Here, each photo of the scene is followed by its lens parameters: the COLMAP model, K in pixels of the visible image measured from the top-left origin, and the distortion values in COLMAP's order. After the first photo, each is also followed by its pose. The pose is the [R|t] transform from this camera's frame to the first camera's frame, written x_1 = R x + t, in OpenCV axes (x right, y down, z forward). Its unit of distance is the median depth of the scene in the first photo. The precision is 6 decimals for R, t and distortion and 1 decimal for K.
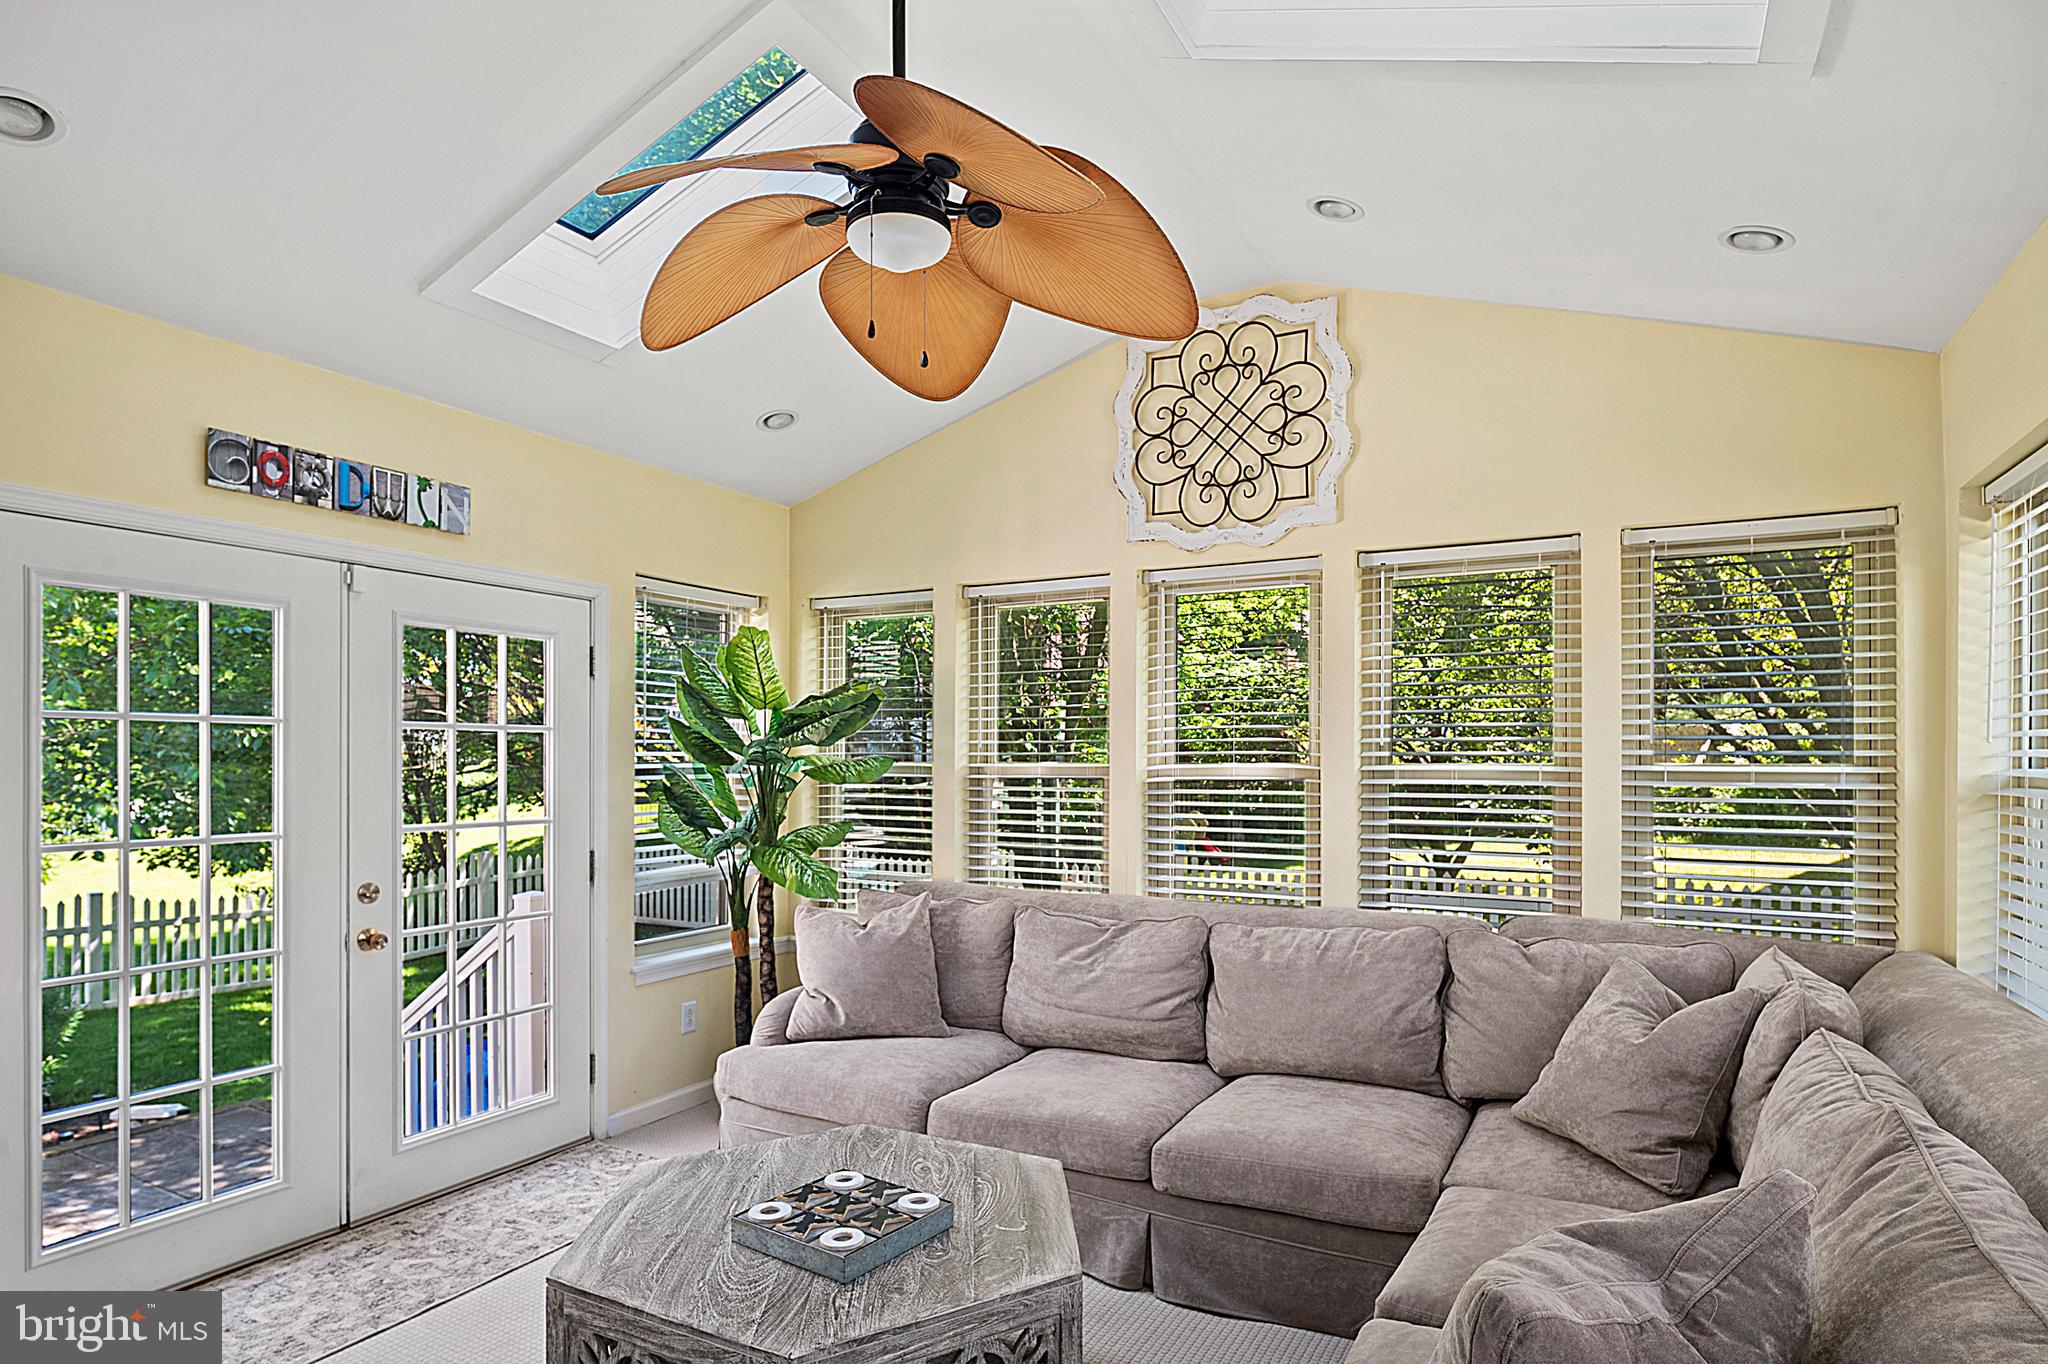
lens RADIAL K [[1116.6, 0, 1020.4], [0, 1116.6, 752.5], [0, 0, 1]] dist [0.042859, 0.001554]
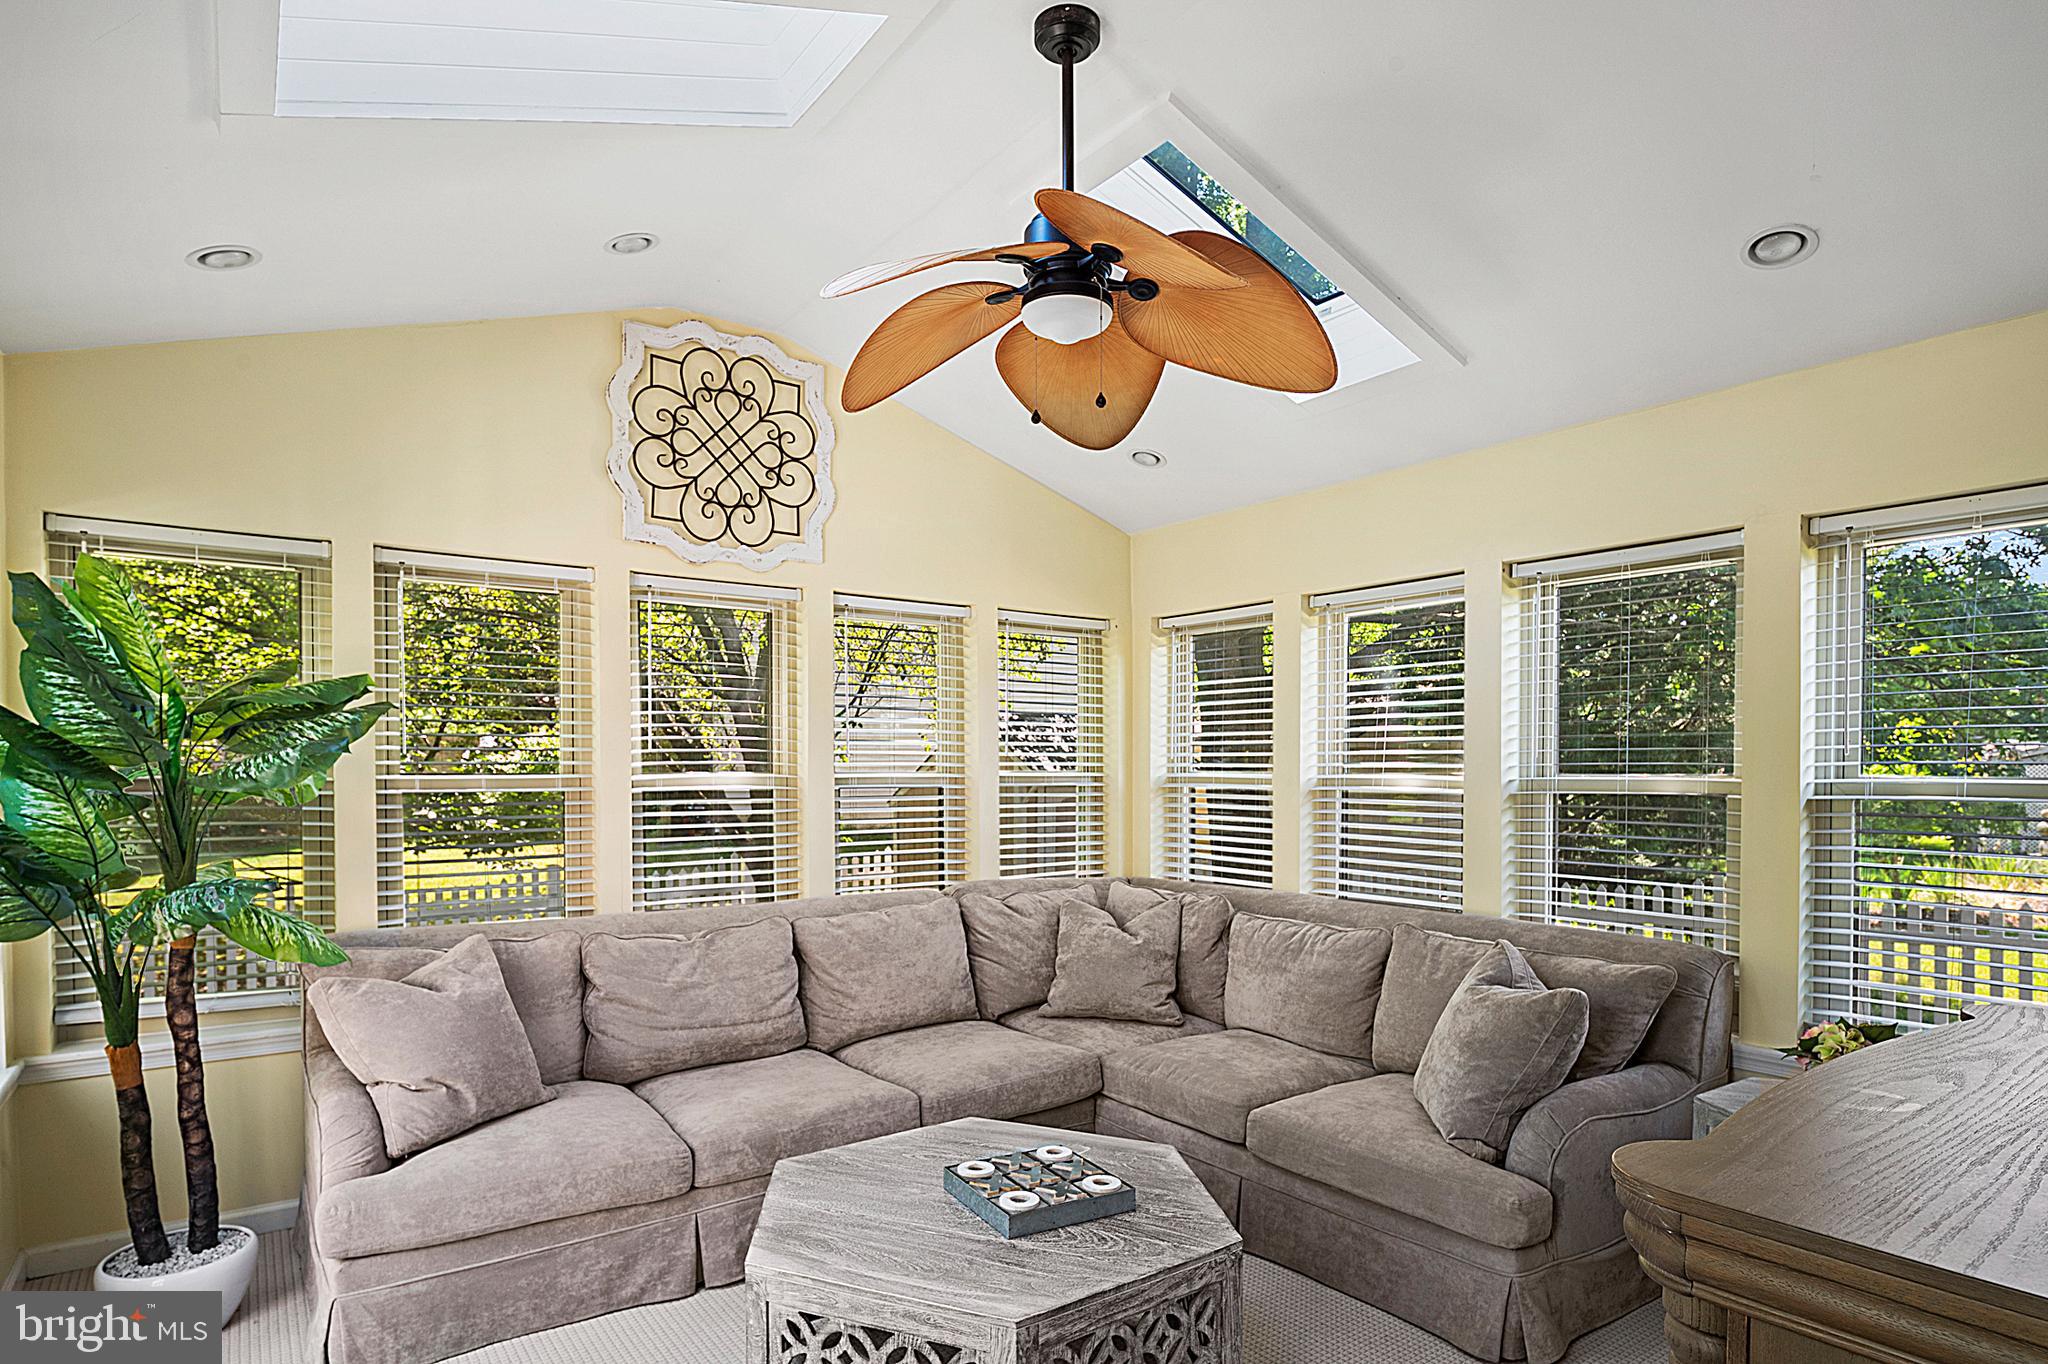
lens RADIAL K [[1116.6, 0, 996.5], [0, 1116.6, 787.6], [0, 0, 1]] dist [0.042859, 0.001554]
pose [[0.456517, -0.017962, 0.889534, -0.640140], [-0.003245, 0.999756, 0.021852, -0.000672], [-0.889709, -0.012862, 0.456347, 0.301487]]
